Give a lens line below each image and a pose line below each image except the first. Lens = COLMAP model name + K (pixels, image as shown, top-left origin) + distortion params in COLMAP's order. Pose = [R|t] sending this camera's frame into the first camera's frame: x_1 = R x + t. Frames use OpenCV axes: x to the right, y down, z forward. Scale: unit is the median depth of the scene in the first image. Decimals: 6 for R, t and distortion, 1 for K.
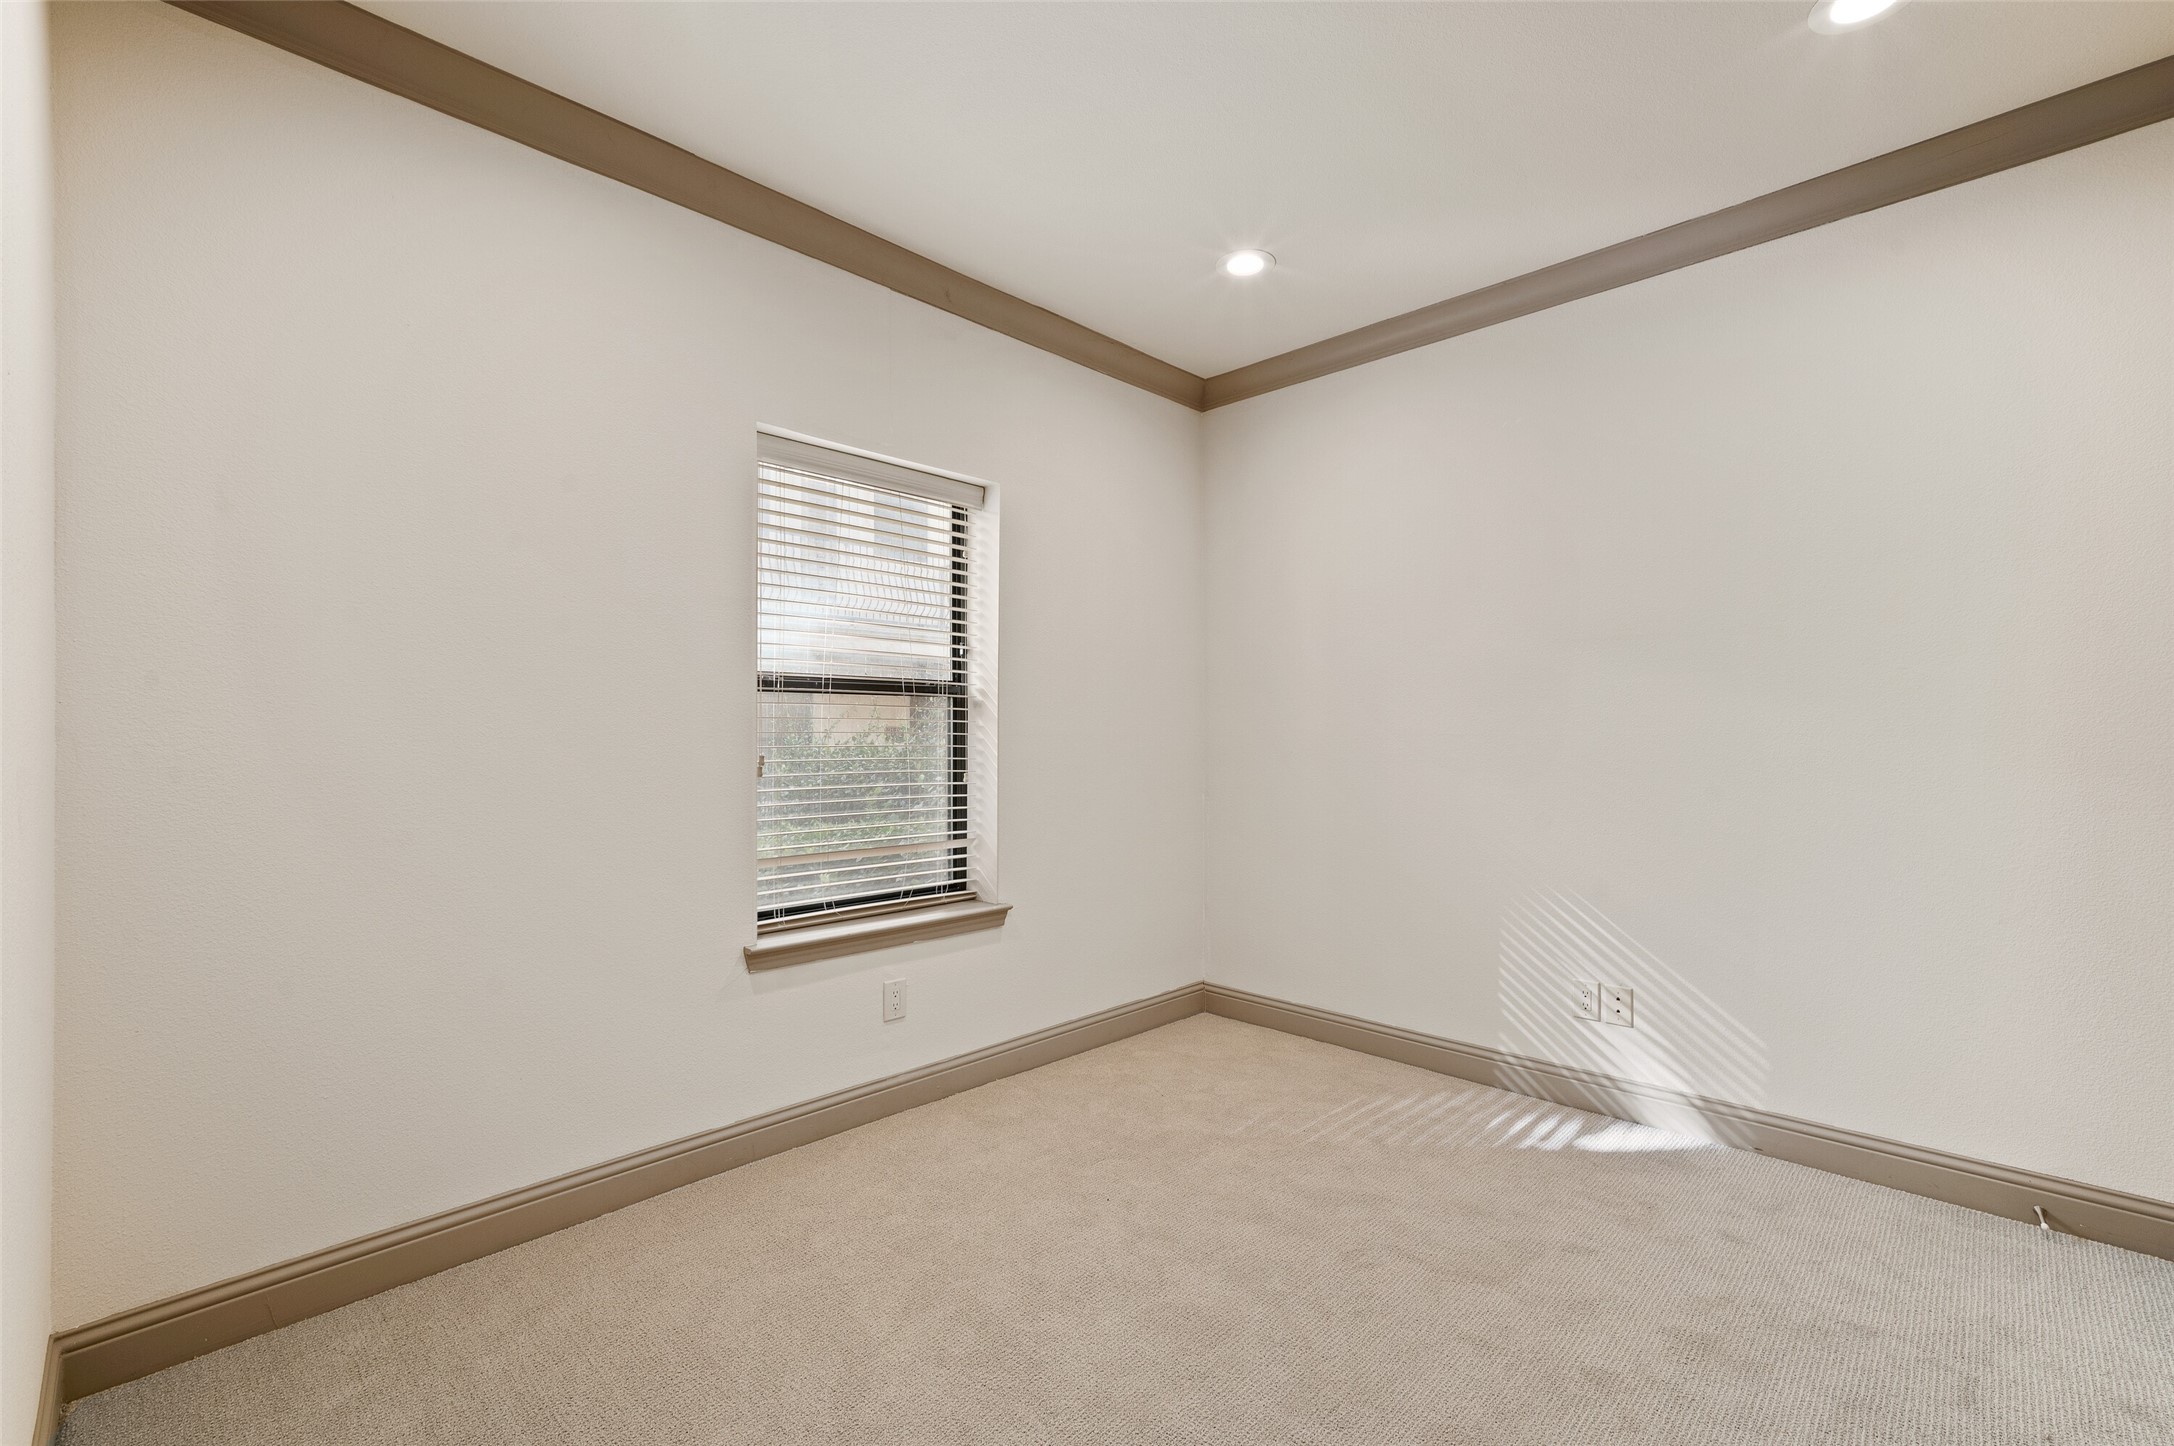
lens RADIAL K [[957.7, 0, 1066.9], [0, 957.7, 719.5], [0, 0, 1]] dist [-0.000024, 0.002176]
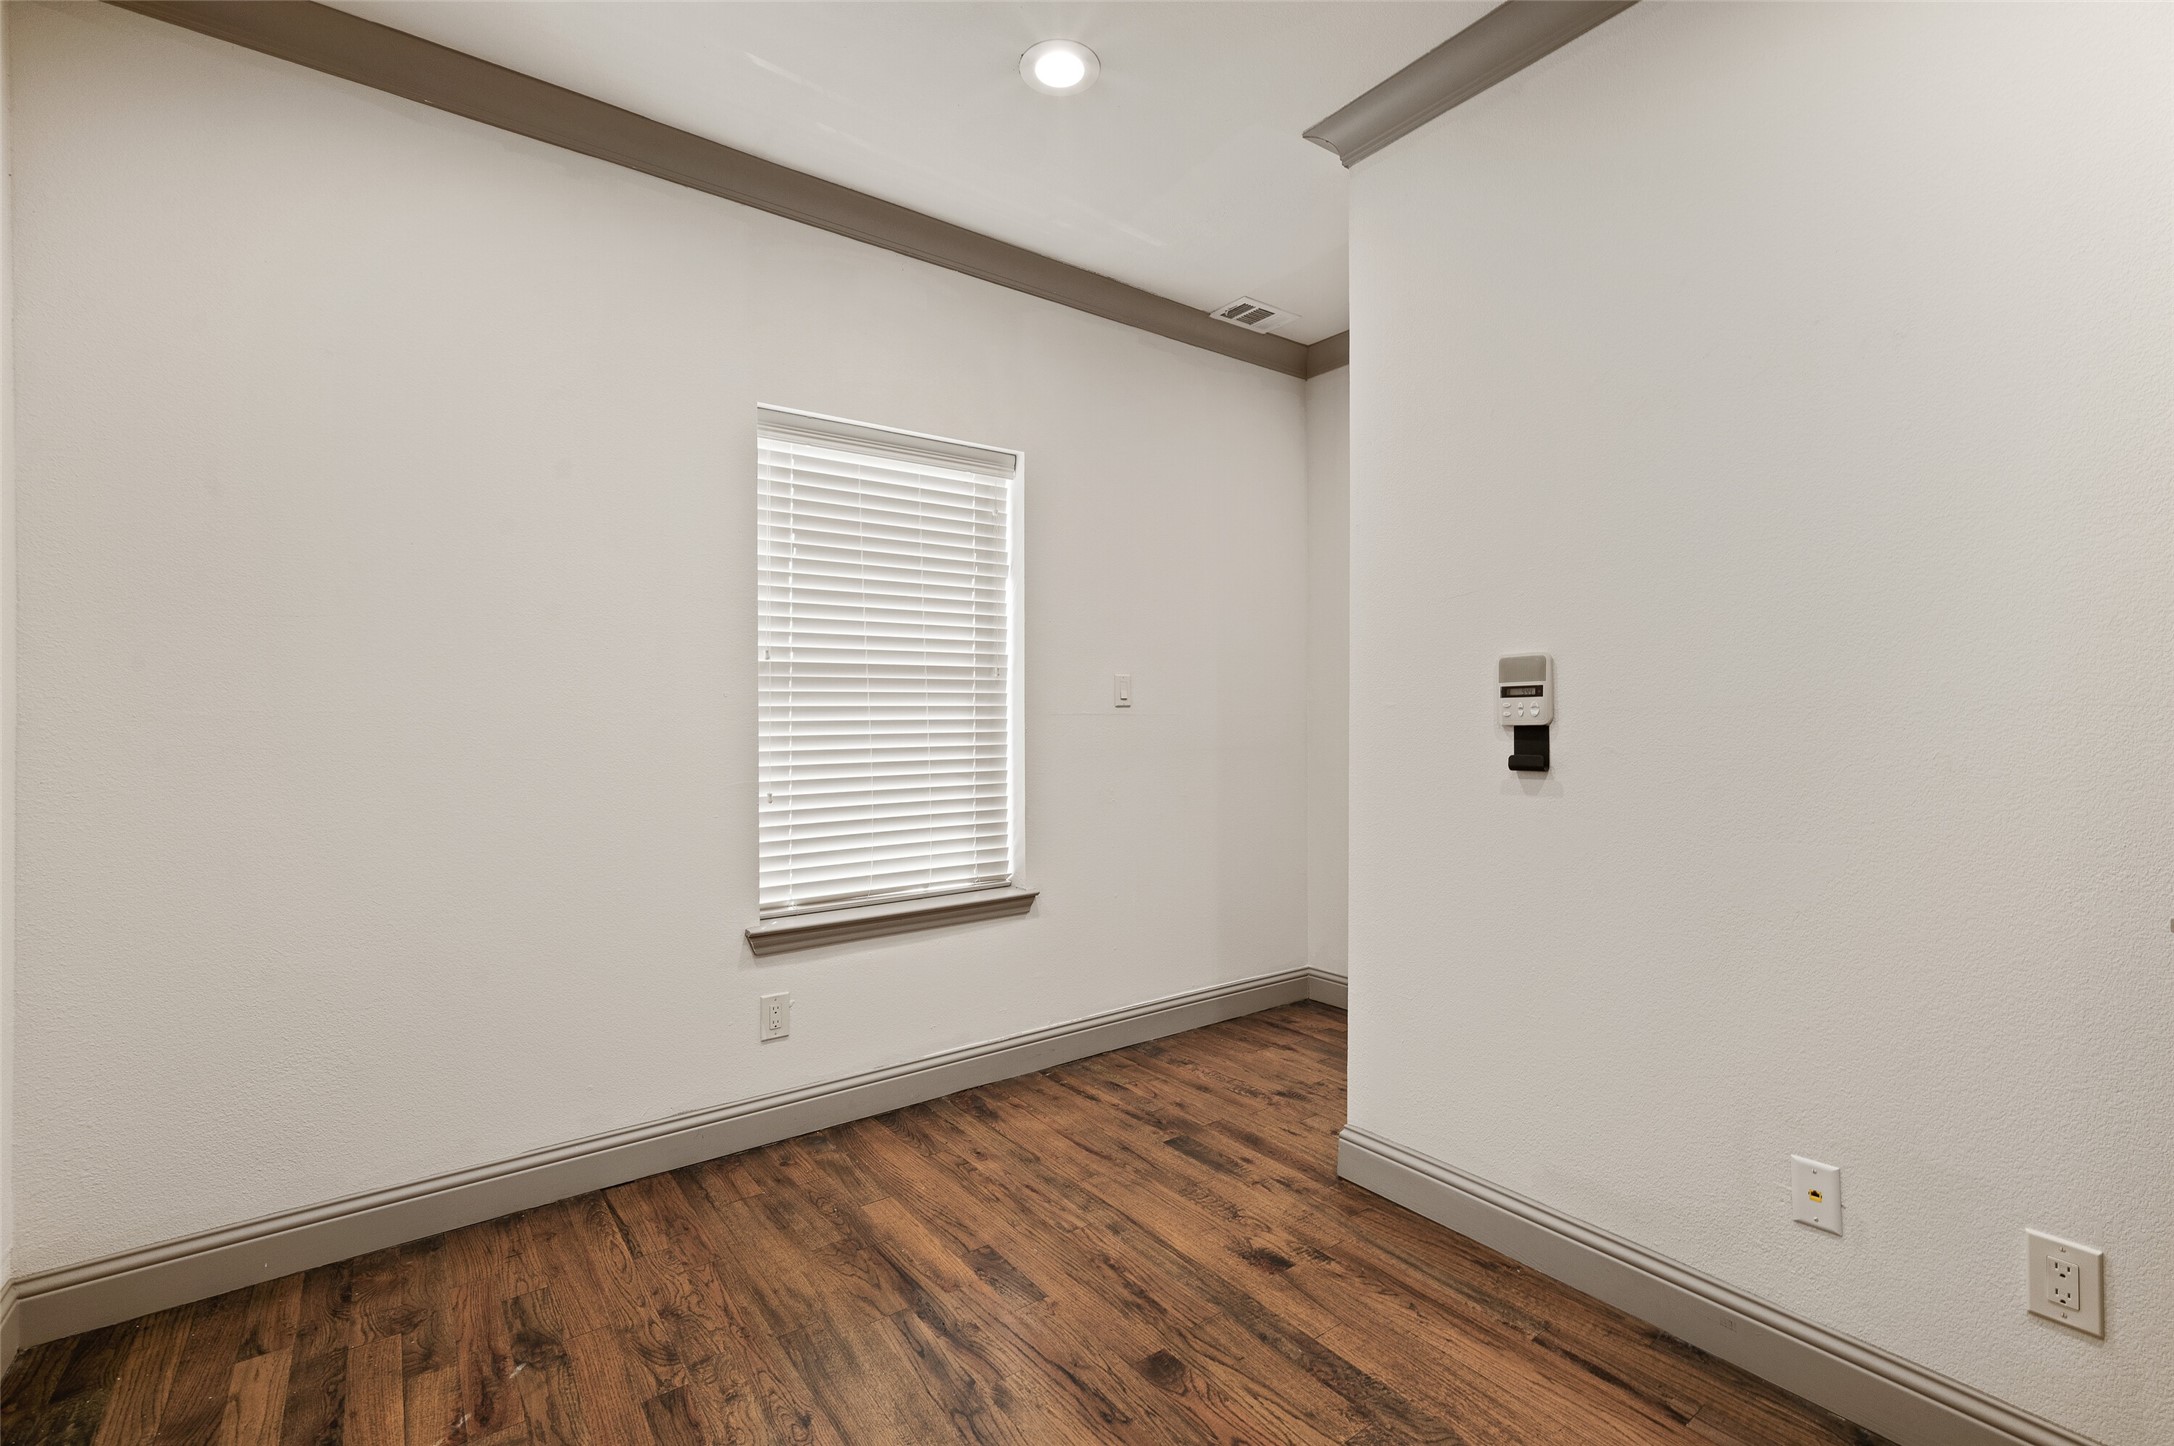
lens RADIAL K [[929.7, 0, 1017.0], [0, 929.7, 717.1], [0, 0, 1]] dist [-0.016672, 0.000436]
pose [[0.984754, -0.000612, -0.173950, 0.277279], [0.004123, 0.999795, 0.019825, 0.005145], [0.173902, -0.020240, 0.984555, 0.288641]]
